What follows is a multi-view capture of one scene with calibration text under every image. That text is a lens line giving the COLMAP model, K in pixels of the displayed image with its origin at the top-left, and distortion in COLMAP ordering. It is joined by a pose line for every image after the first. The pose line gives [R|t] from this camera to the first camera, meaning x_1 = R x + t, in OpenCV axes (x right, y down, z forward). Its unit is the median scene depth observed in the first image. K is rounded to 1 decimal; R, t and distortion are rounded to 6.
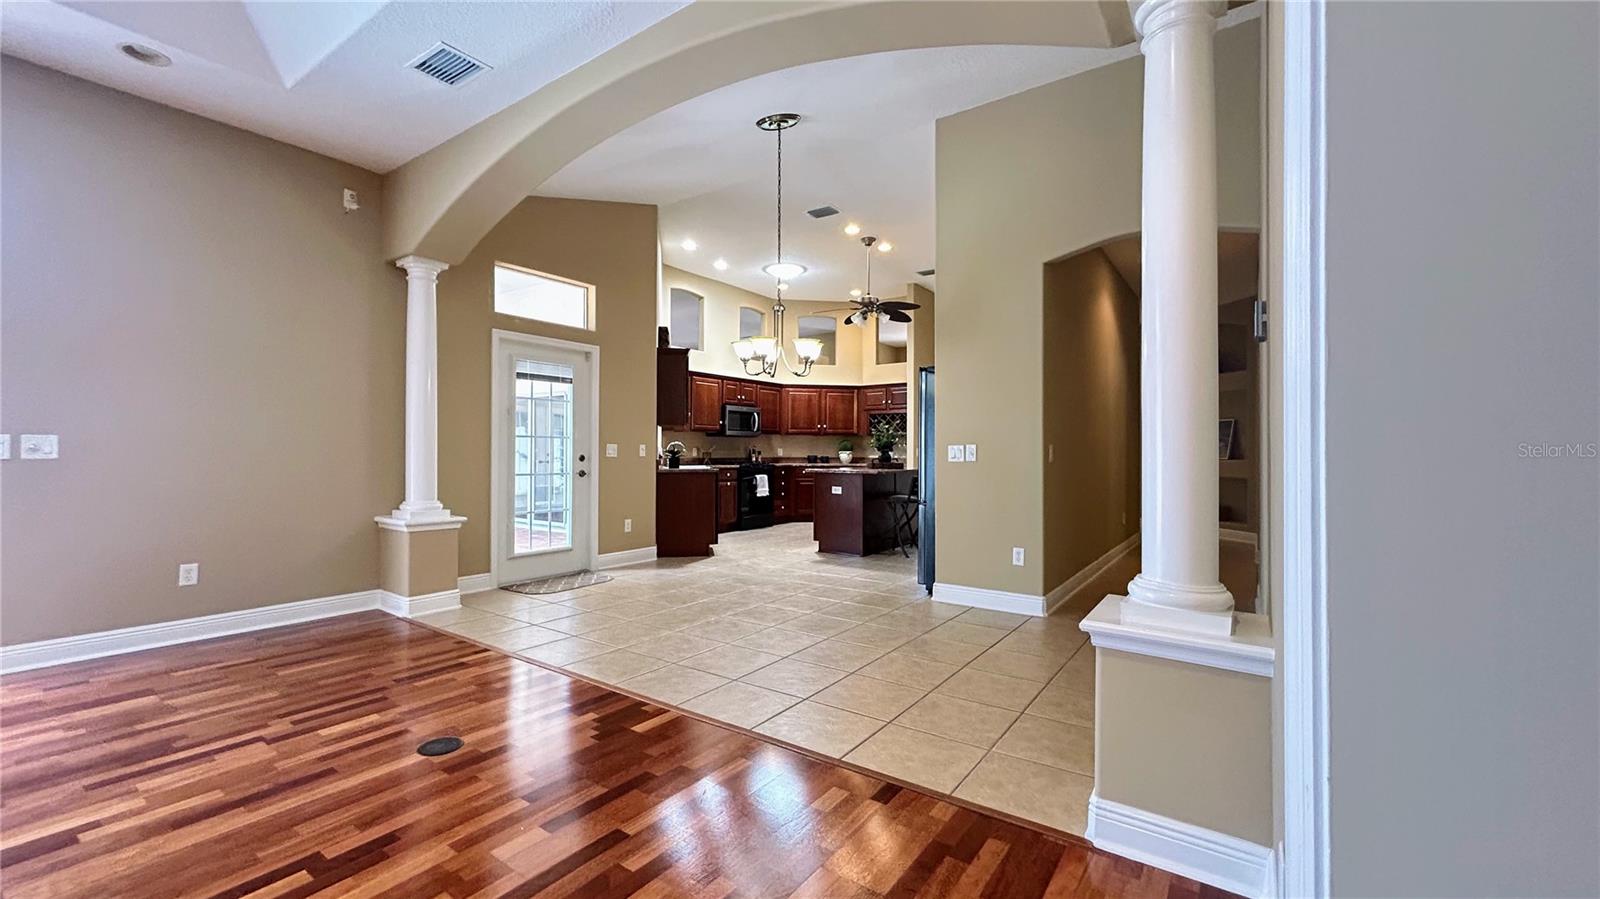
lens RADIAL K [[642.2, 0, 804.7], [0, 642.2, 449.8], [0, 0, 1]] dist [-0.001703, 0.000808]
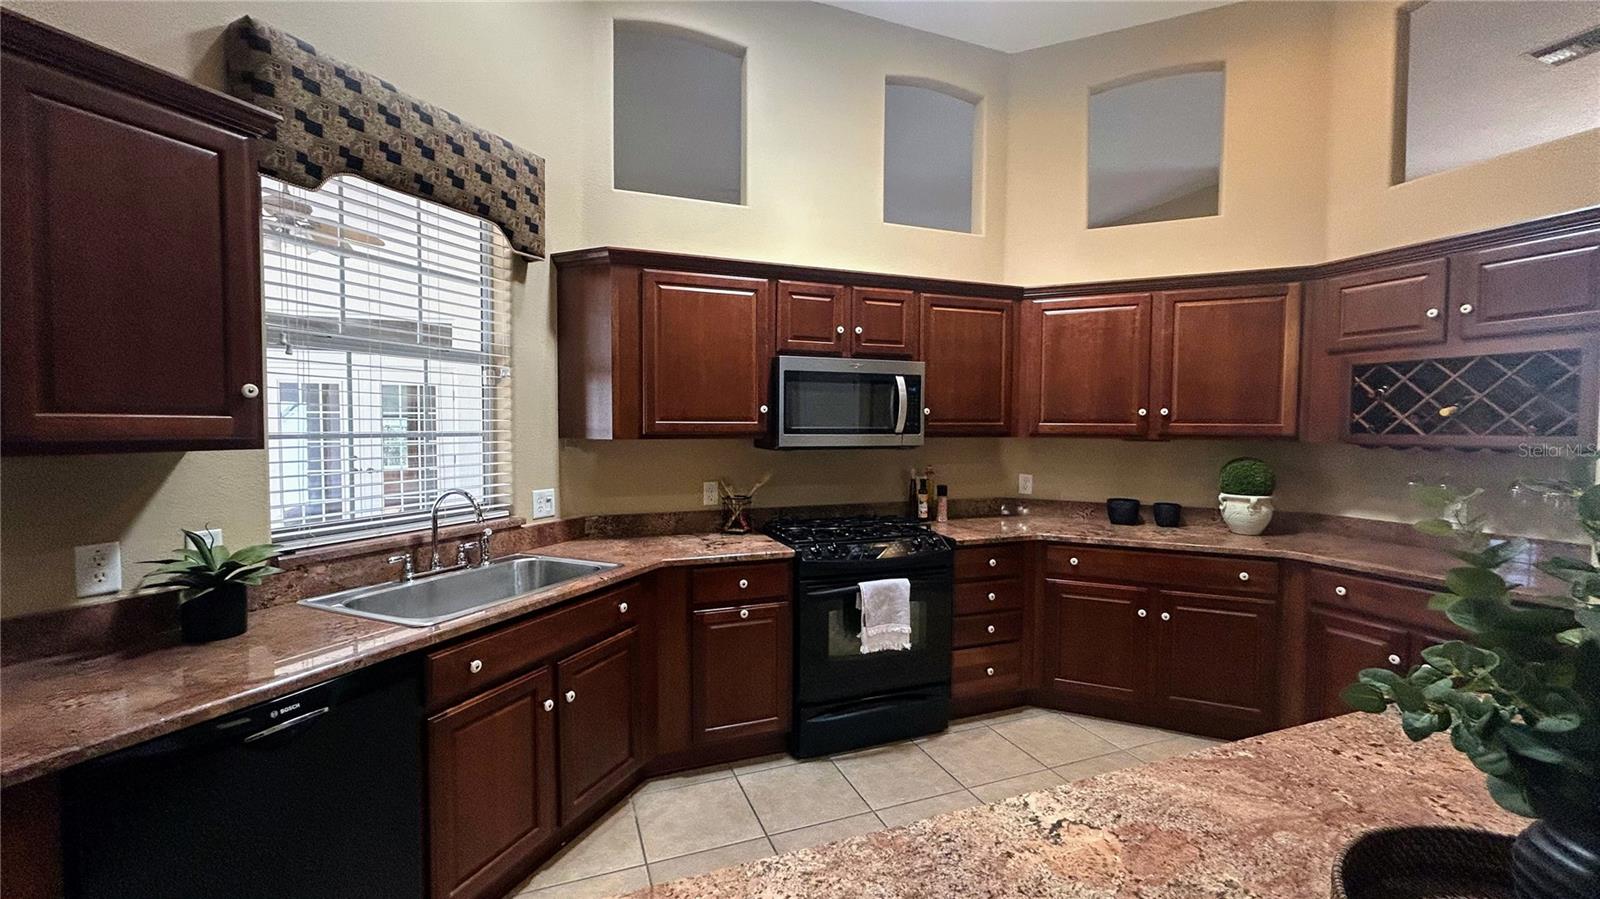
lens RADIAL K [[642.2, 0, 800.5], [0, 642.2, 449.5], [0, 0, 1]] dist [-0.001703, 0.000808]
pose [[0.827242, 0.023858, -0.561339, 0.069143], [-0.001354, 0.999180, 0.040471, -0.035186], [0.561844, -0.032719, 0.826596, 0.737335]]
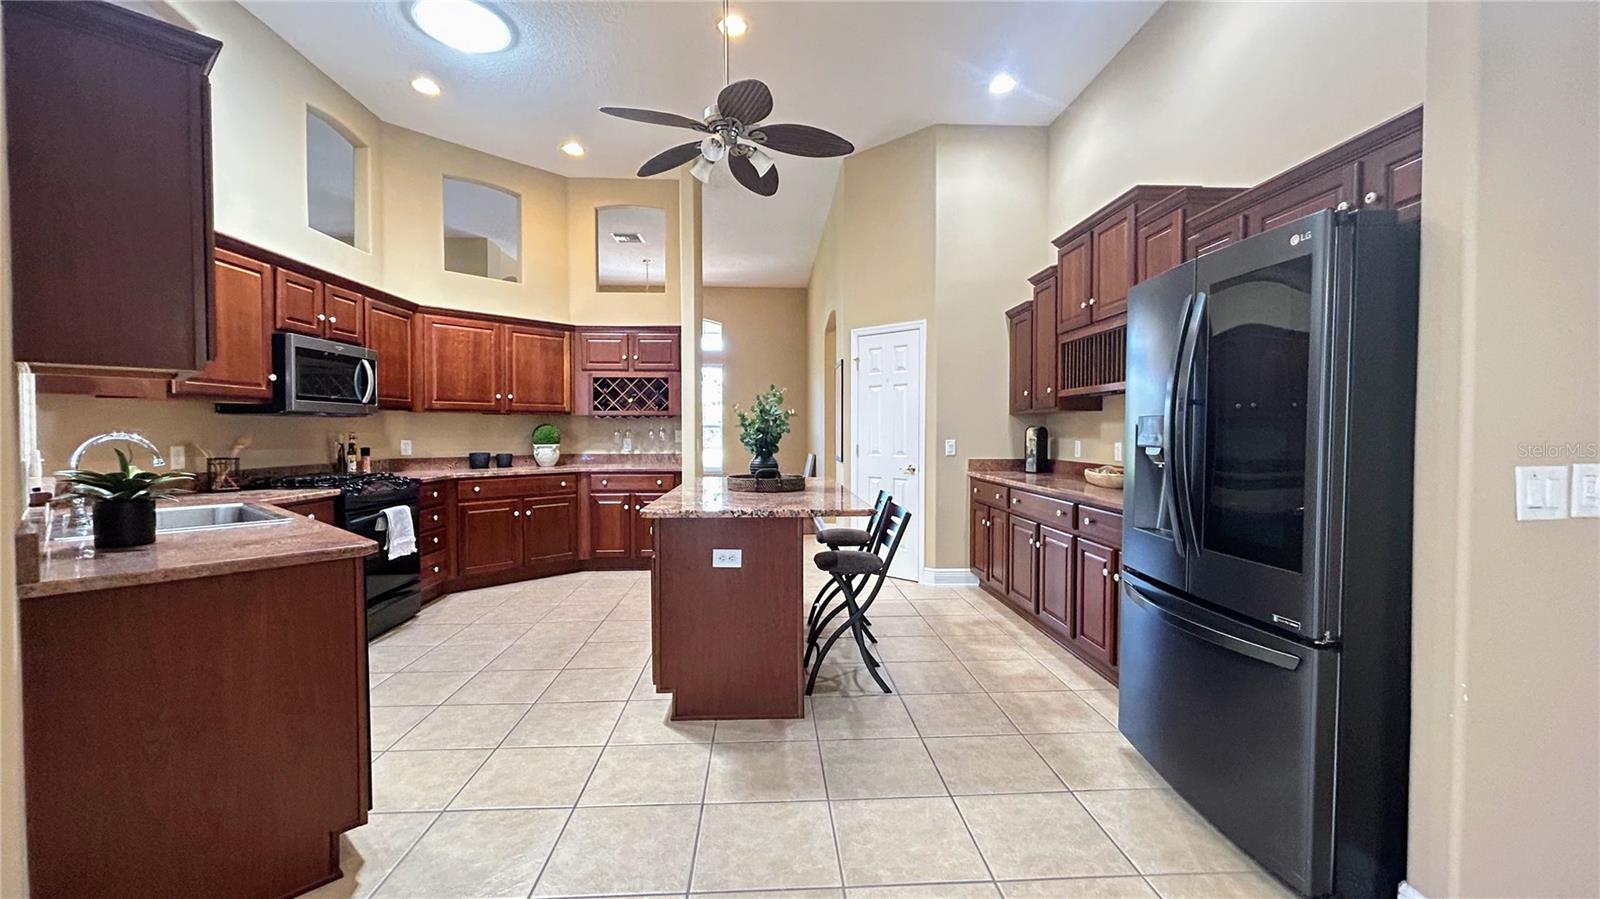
lens RADIAL K [[642.2, 0, 801.8], [0, 642.2, 452.0], [0, 0, 1]] dist [-0.001703, 0.000808]
pose [[0.787836, -0.022888, 0.615460, -0.117813], [-0.000052, 0.999307, 0.037230, -0.012956], [-0.615885, -0.029364, 0.787288, 0.509116]]
